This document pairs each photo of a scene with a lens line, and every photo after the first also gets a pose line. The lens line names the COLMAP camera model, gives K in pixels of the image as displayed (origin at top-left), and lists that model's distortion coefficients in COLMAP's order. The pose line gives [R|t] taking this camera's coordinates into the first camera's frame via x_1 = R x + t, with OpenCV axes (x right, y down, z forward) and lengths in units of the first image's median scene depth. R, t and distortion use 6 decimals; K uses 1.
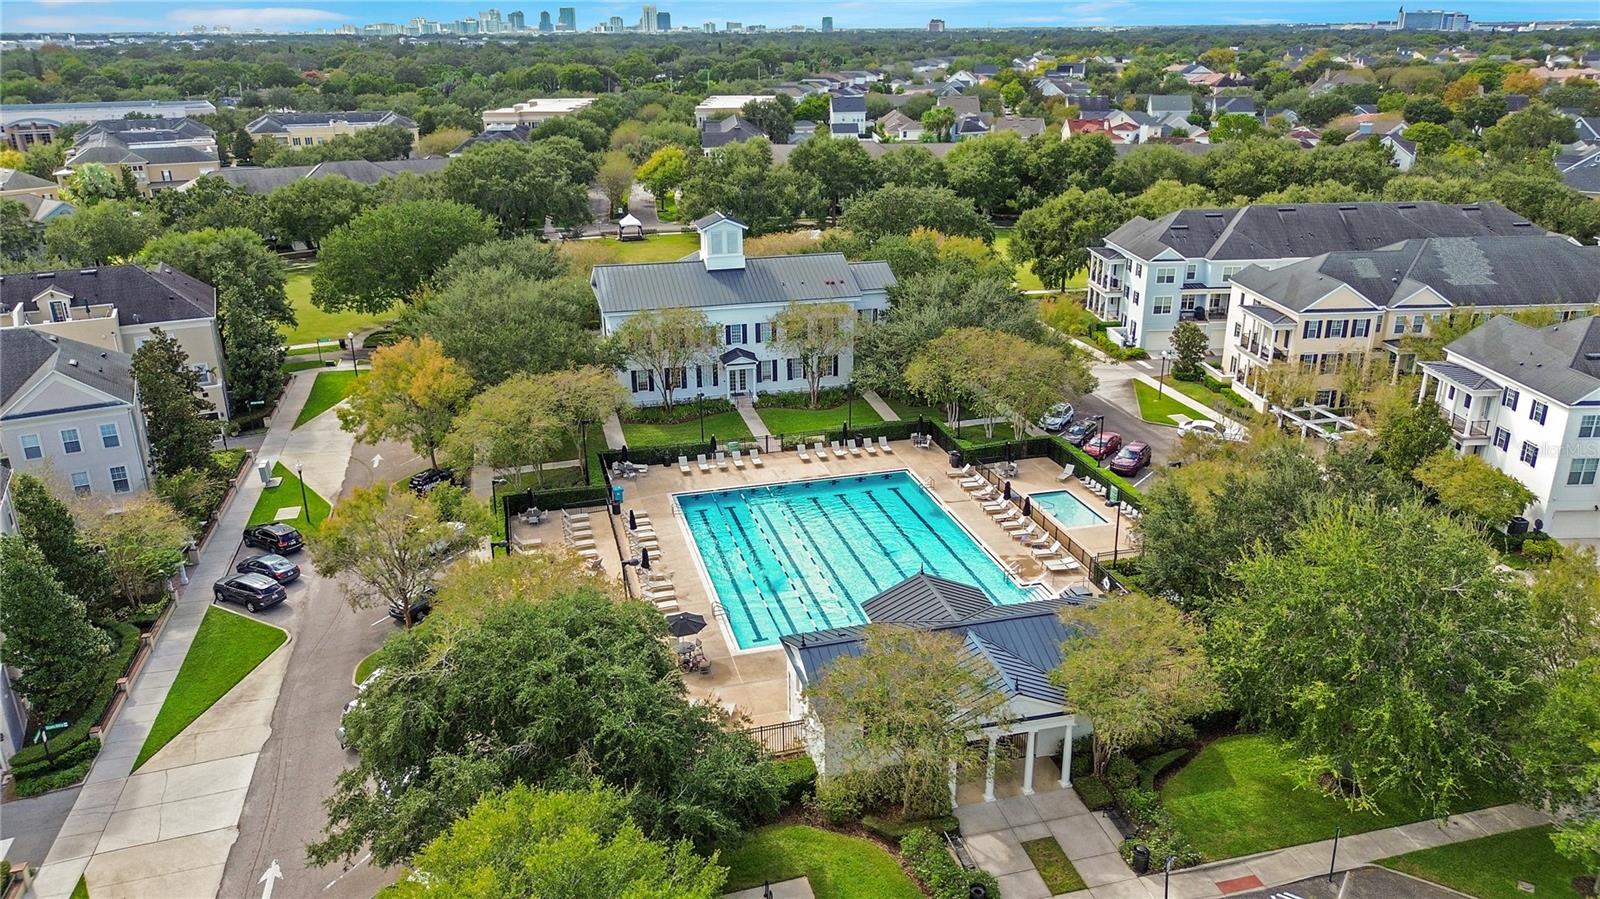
lens RADIAL K [[1128.1, 0, 775.9], [0, 1128.1, 447.4], [0, 0, 1]] dist [0.039474, -0.023918]
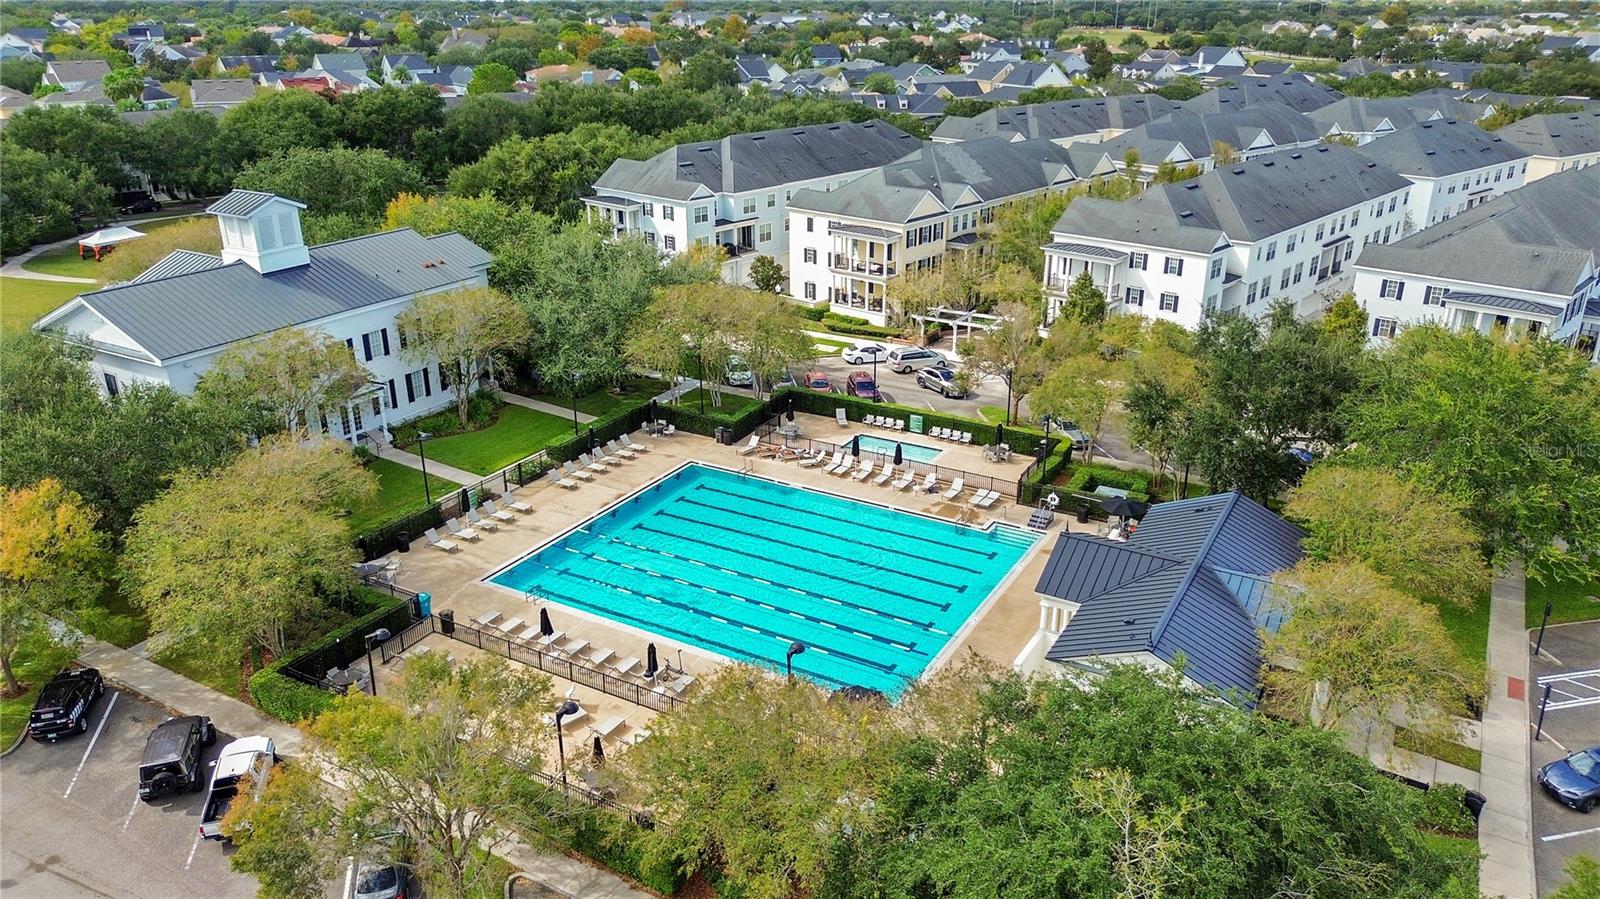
lens RADIAL K [[1128.1, 0, 788.7], [0, 1128.1, 477.3], [0, 0, 1]] dist [0.039474, -0.023918]
pose [[0.695893, -0.269259, 0.665757, -0.340795], [0.242250, 0.960728, 0.135342, -0.056377], [-0.676053, 0.067096, 0.733792, 0.302993]]
